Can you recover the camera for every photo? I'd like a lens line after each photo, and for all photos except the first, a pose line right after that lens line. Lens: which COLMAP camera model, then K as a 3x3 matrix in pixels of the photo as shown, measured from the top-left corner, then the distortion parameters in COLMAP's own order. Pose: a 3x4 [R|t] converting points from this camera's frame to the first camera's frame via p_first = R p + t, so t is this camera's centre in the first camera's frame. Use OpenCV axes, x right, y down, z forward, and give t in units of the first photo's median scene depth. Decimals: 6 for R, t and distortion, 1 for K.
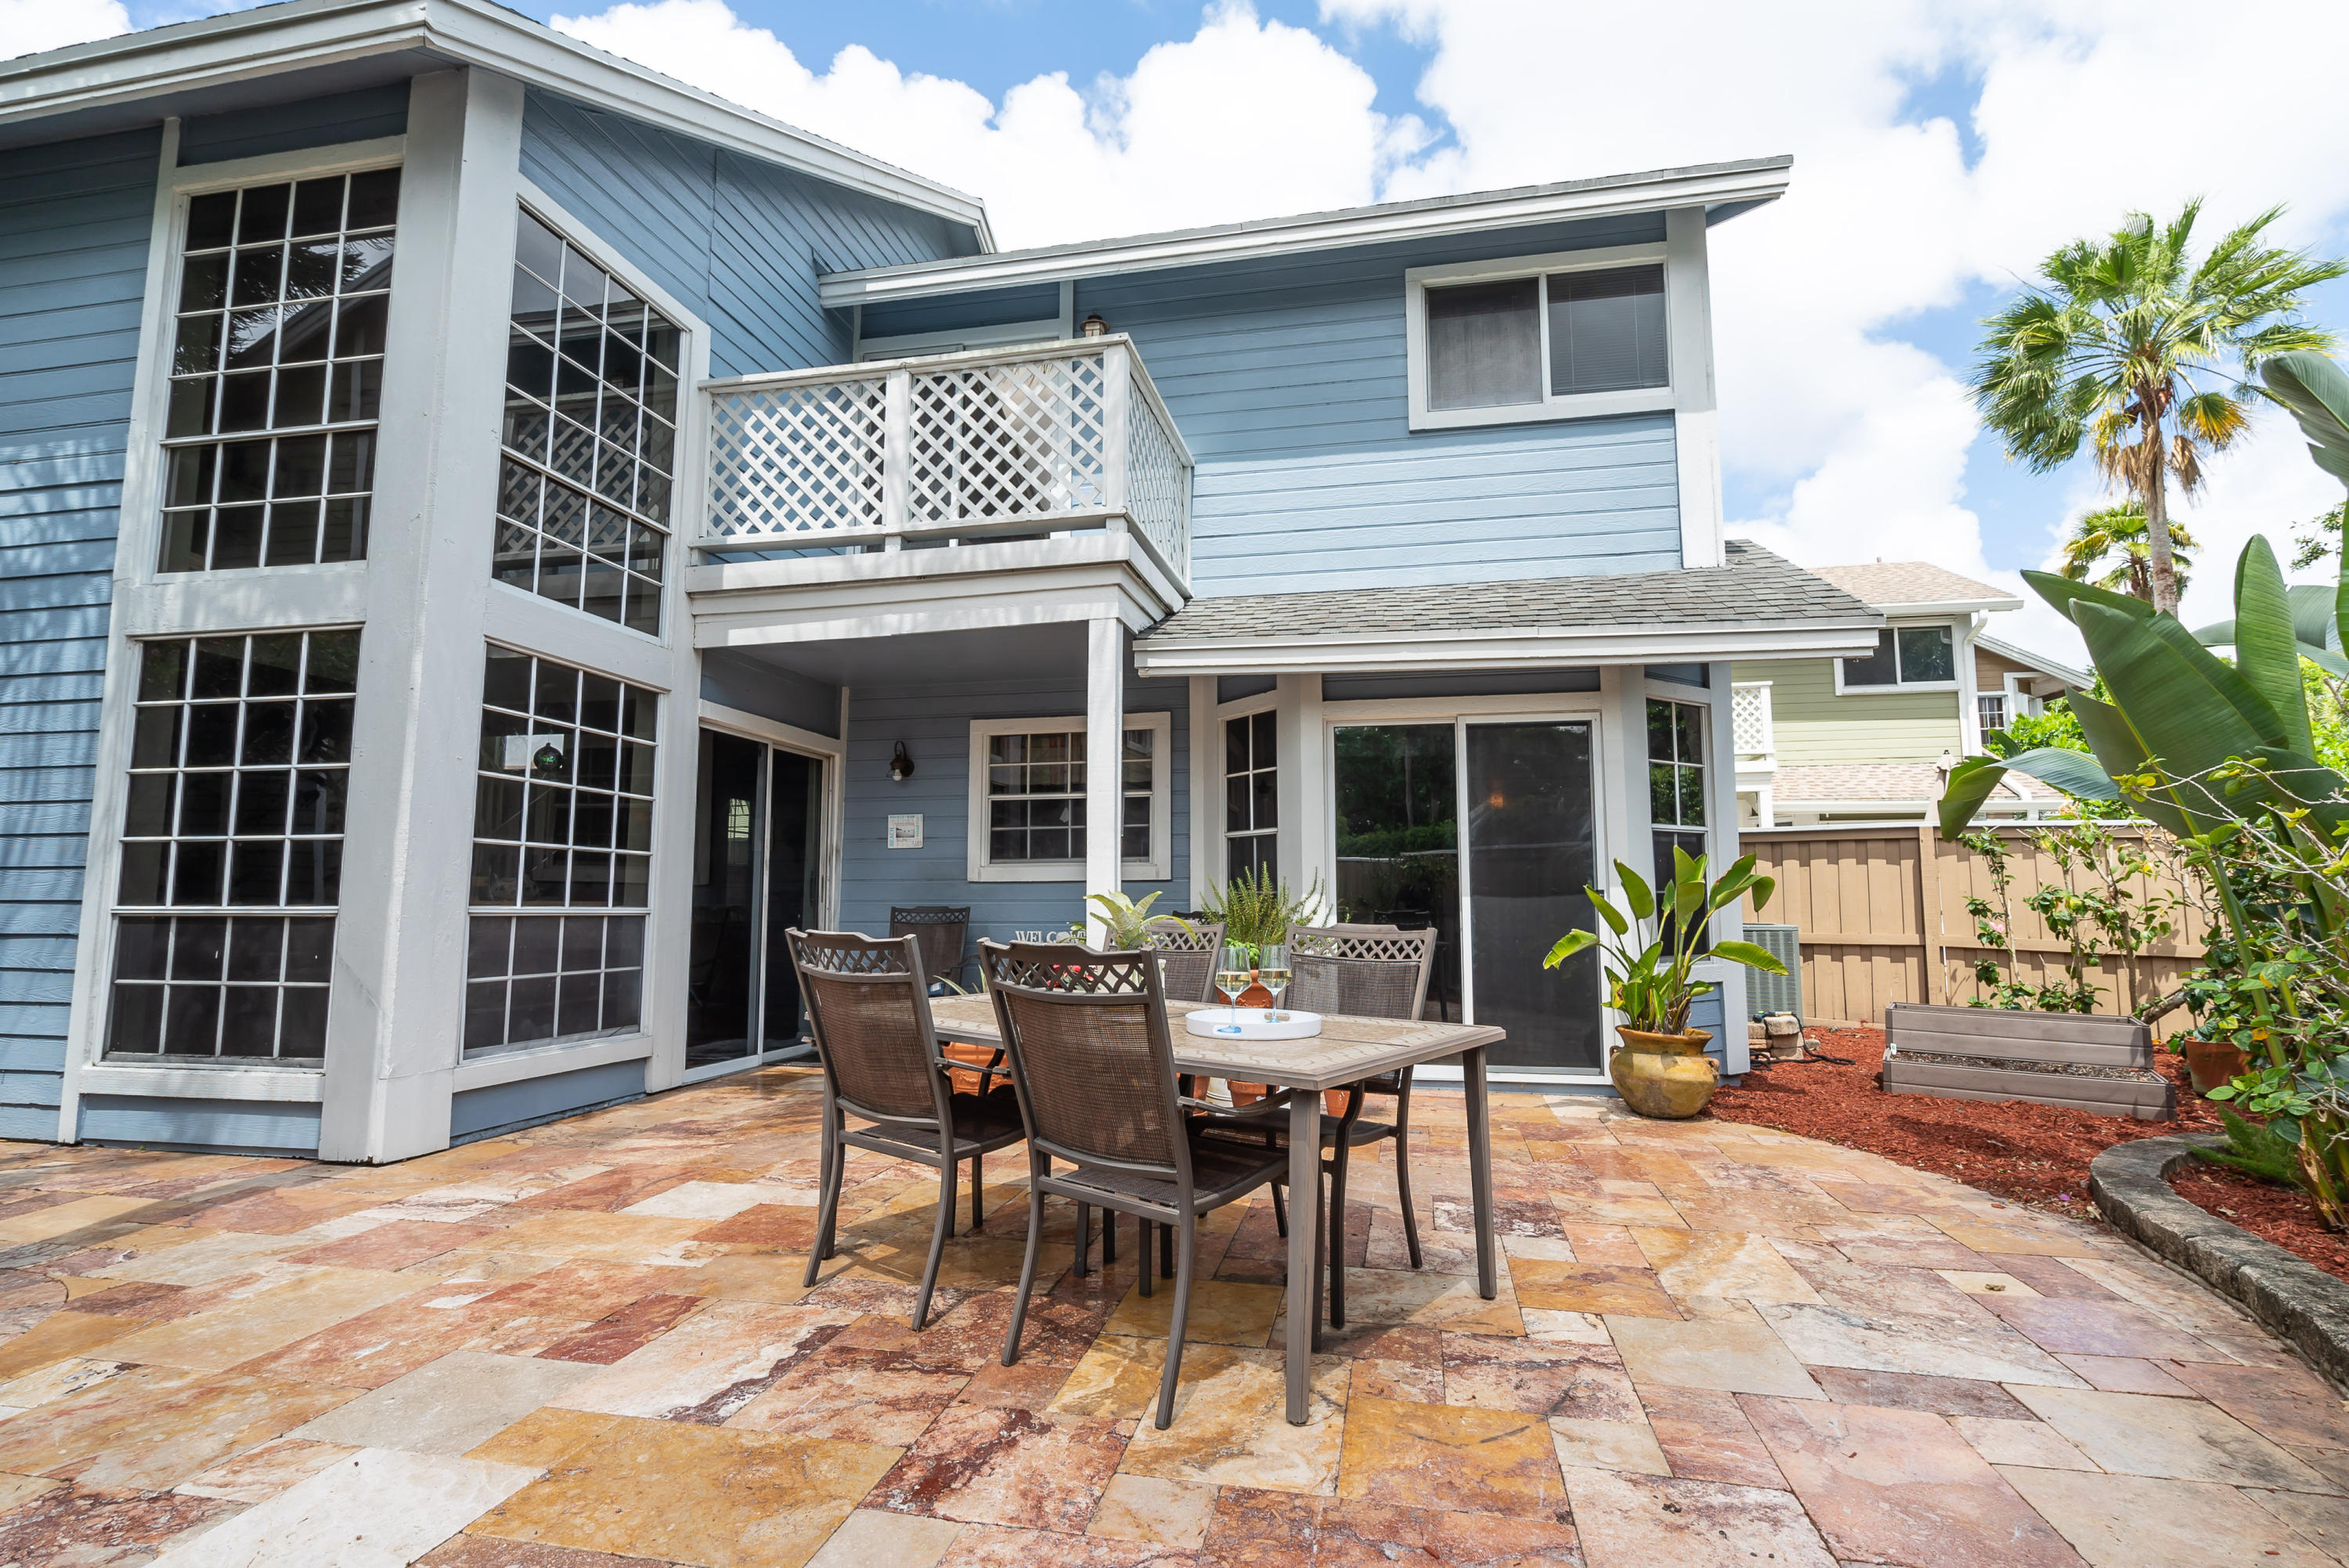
lens RADIAL K [[1098.6, 0, 1186.6], [0, 1098.6, 782.1], [0, 0, 1]] dist [-0.017770, 0.000049]
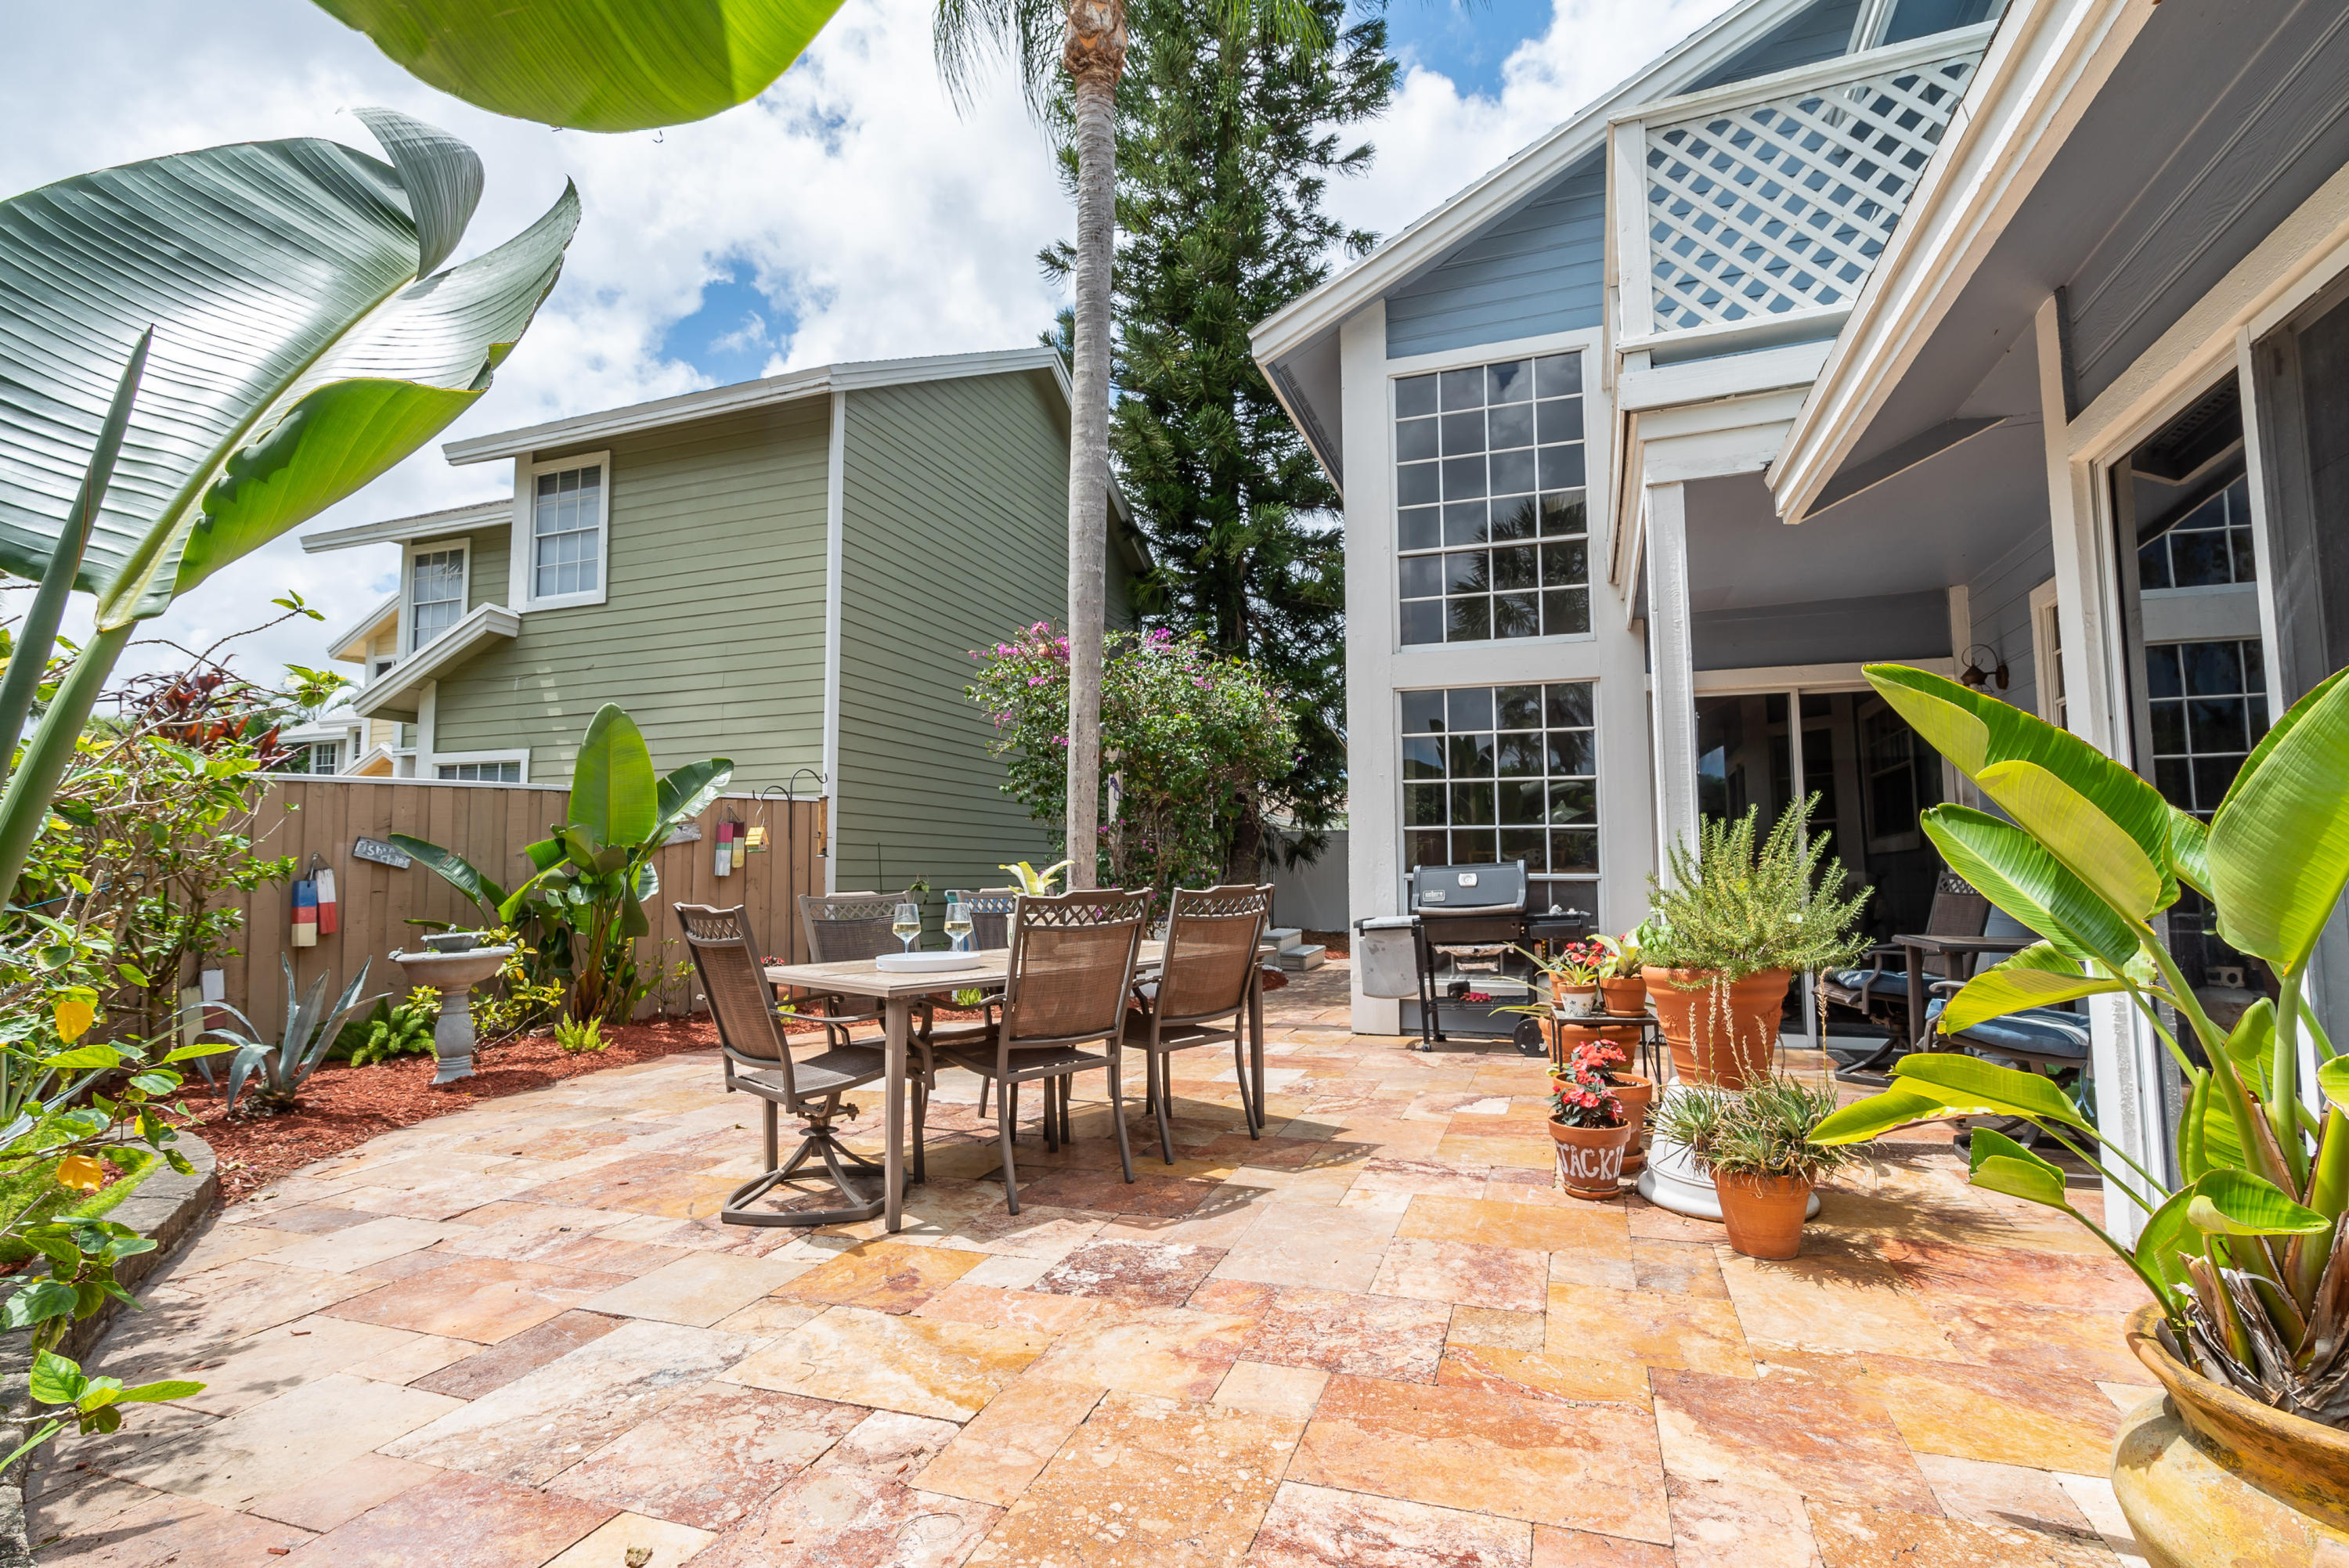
lens RADIAL K [[1098.6, 0, 1177.4], [0, 1098.6, 787.5], [0, 0, 1]] dist [-0.017770, 0.000049]
pose [[-0.137137, -0.078306, -0.987452, 1.301964], [0.110771, 0.989405, -0.093844, 0.167470], [0.984339, -0.122251, -0.127010, 1.429039]]
